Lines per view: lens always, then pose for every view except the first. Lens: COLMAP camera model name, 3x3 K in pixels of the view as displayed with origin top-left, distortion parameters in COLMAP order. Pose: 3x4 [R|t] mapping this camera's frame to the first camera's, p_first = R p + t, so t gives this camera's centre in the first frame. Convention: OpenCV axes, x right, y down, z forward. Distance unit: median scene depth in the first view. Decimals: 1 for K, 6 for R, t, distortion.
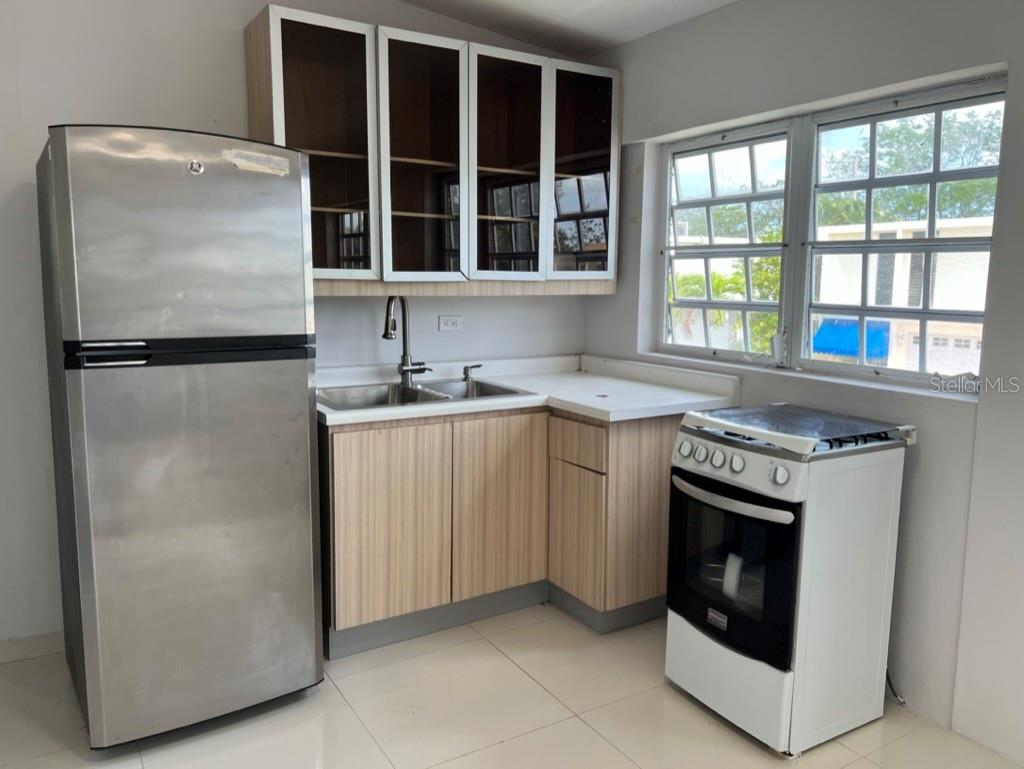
lens RADIAL K [[769.2, 0, 511.6], [0, 769.2, 373.5], [0, 0, 1]] dist [0.067024, -0.001601]
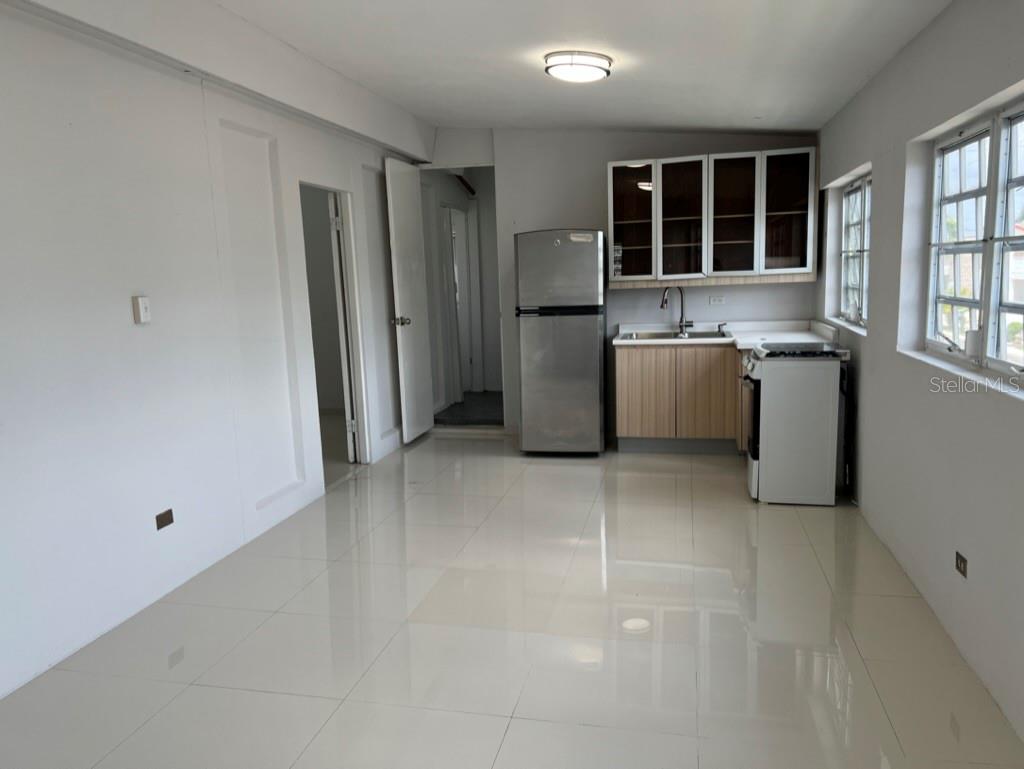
lens RADIAL K [[769.2, 0, 511.6], [0, 769.2, 373.5], [0, 0, 1]] dist [0.067024, -0.001601]
pose [[0.713223, 0.054799, -0.698792, 0.983297], [-0.043300, 0.998480, 0.034106, 0.074199], [0.699599, 0.005933, 0.714511, -0.724763]]
